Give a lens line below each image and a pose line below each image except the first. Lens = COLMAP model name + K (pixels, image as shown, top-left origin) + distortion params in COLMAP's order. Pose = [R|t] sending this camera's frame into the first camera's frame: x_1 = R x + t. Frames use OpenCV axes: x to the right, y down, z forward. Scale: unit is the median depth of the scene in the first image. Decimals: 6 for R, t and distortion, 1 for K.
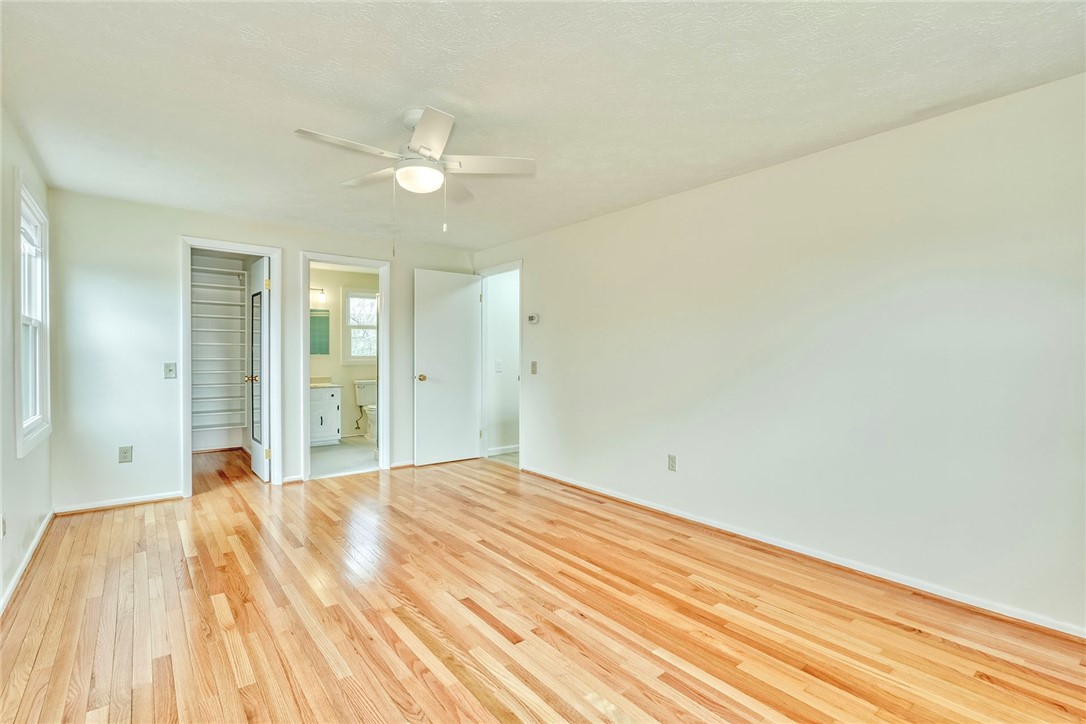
lens RADIAL K [[497.5, 0, 540.4], [0, 497.5, 361.5], [0, 0, 1]] dist [-0.006382, 0.002513]
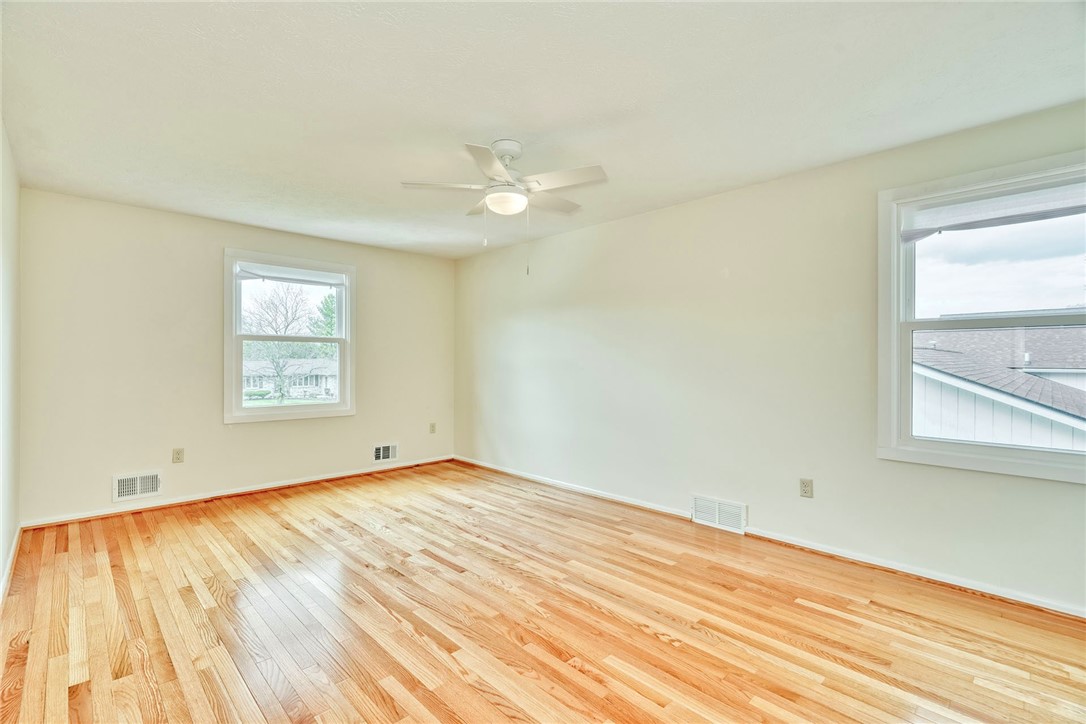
lens RADIAL K [[497.5, 0, 542.4], [0, 497.5, 363.1], [0, 0, 1]] dist [-0.006382, 0.002513]
pose [[-0.995910, -0.007111, -0.090072, -0.172800], [-0.008169, 0.999902, 0.011378, -0.016476], [0.089982, 0.012067, -0.995870, 1.640075]]
